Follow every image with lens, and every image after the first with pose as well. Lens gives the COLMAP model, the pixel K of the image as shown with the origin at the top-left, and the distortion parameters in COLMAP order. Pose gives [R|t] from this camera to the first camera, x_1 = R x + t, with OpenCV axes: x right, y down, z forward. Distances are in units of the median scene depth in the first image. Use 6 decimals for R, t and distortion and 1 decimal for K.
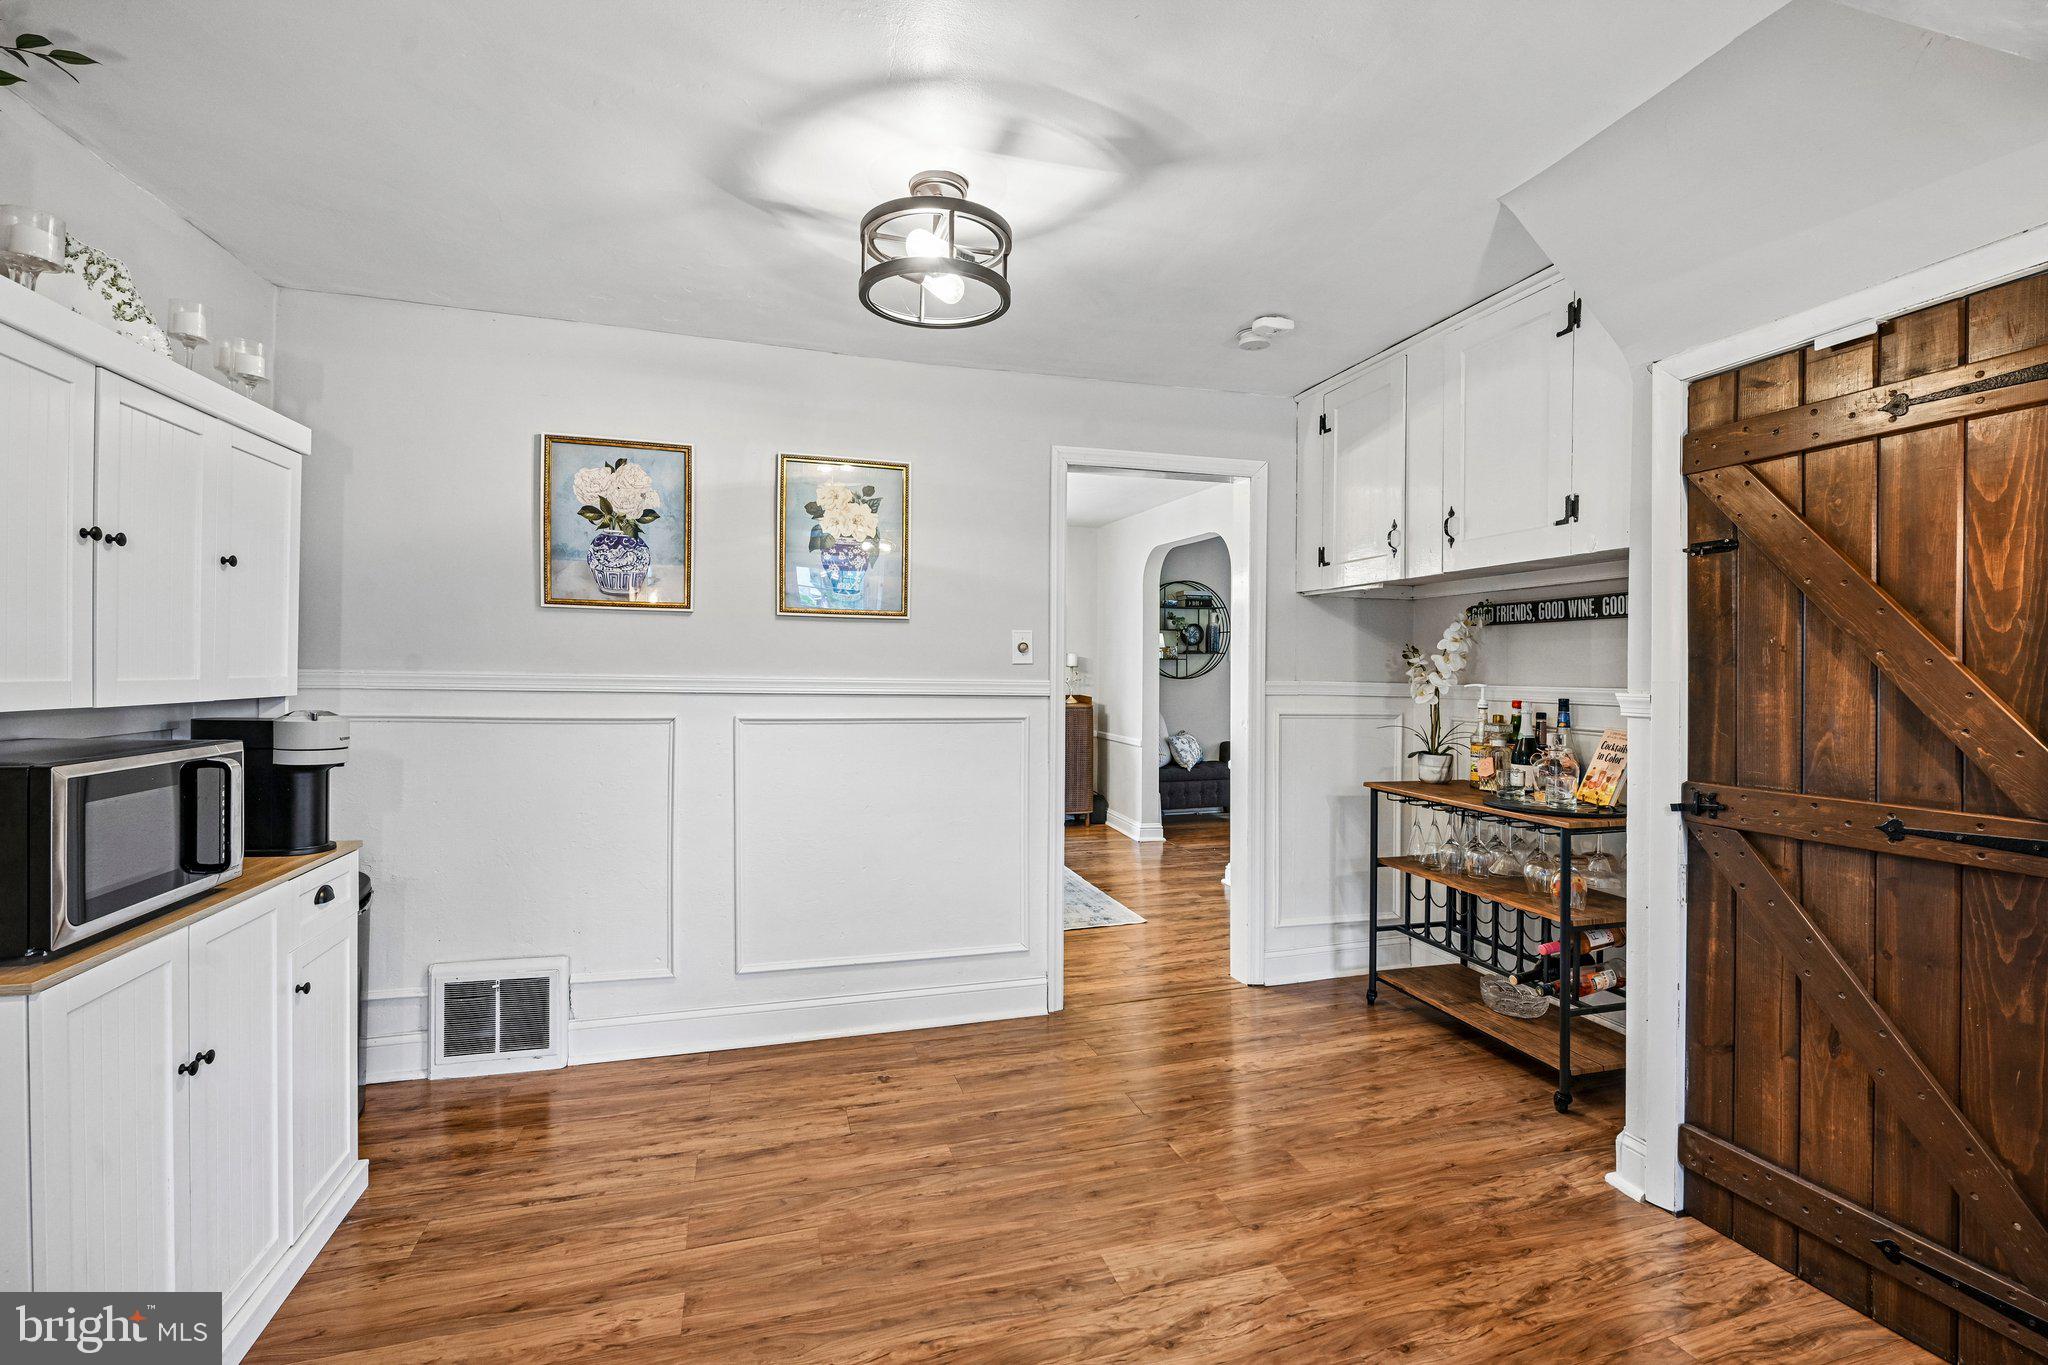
lens RADIAL K [[897.1, 0, 1049.2], [0, 897.1, 692.7], [0, 0, 1]] dist [0.001376, 0.000043]
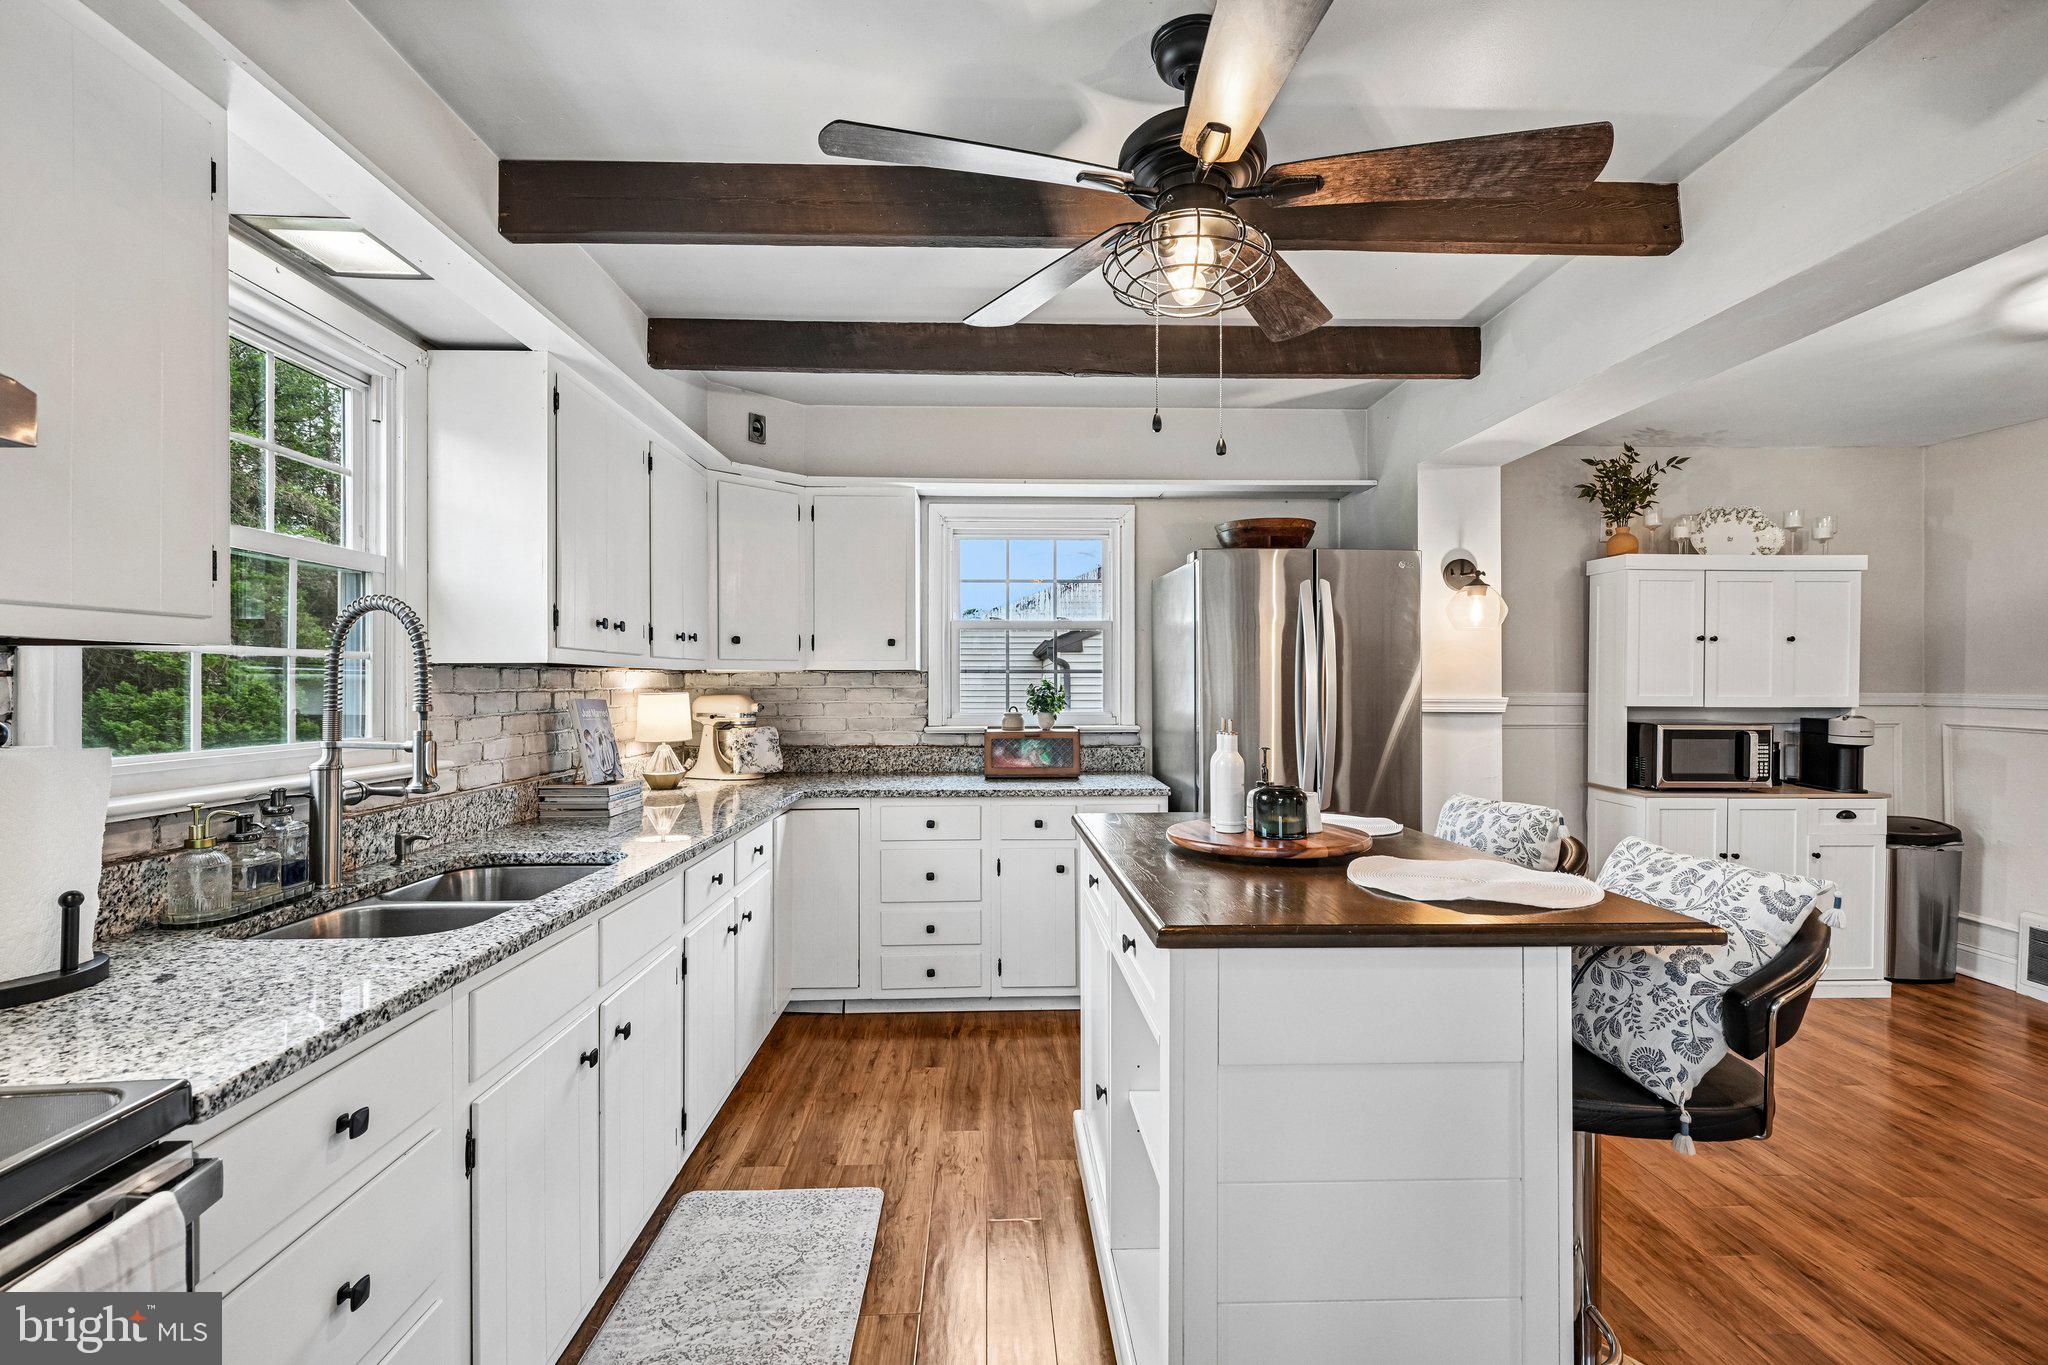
lens RADIAL K [[897.1, 0, 988.5], [0, 897.1, 684.0], [0, 0, 1]] dist [0.001376, 0.000043]
pose [[-0.275572, -0.004481, -0.961270, 0.961506], [-0.031944, 0.999480, 0.004498, 0.005297], [0.960749, 0.031946, -0.275572, -0.126803]]
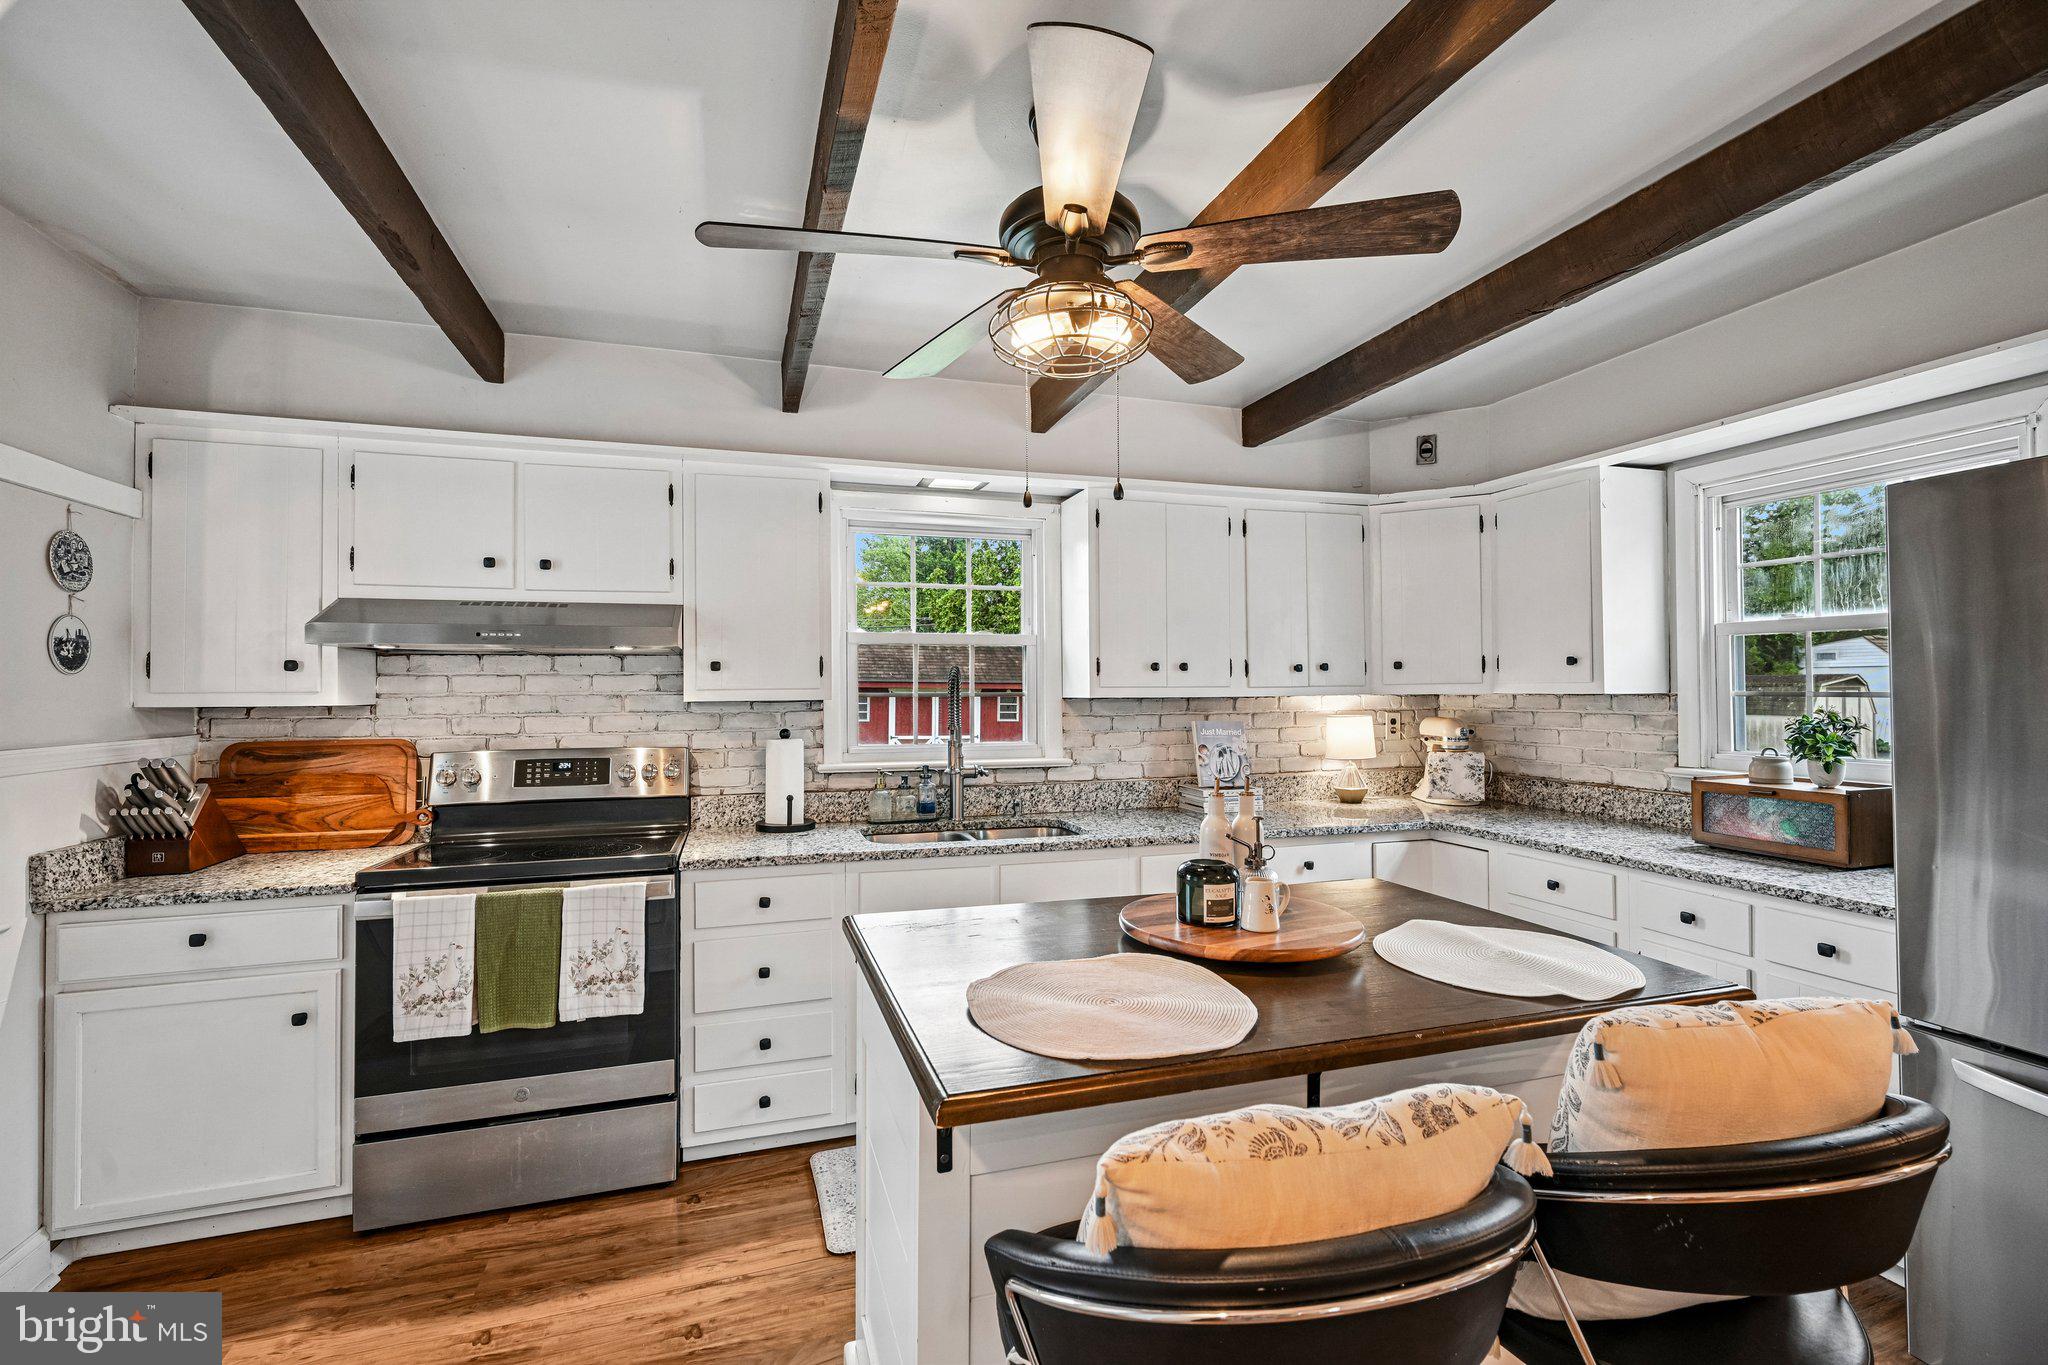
lens RADIAL K [[897.1, 0, 1040.8], [0, 897.1, 674.0], [0, 0, 1]] dist [0.001376, 0.000043]
pose [[-0.999883, 0.002536, -0.015101, 0.430999], [0.002253, 0.999822, 0.018726, -0.047194], [0.015145, 0.018690, -0.999711, 0.410082]]
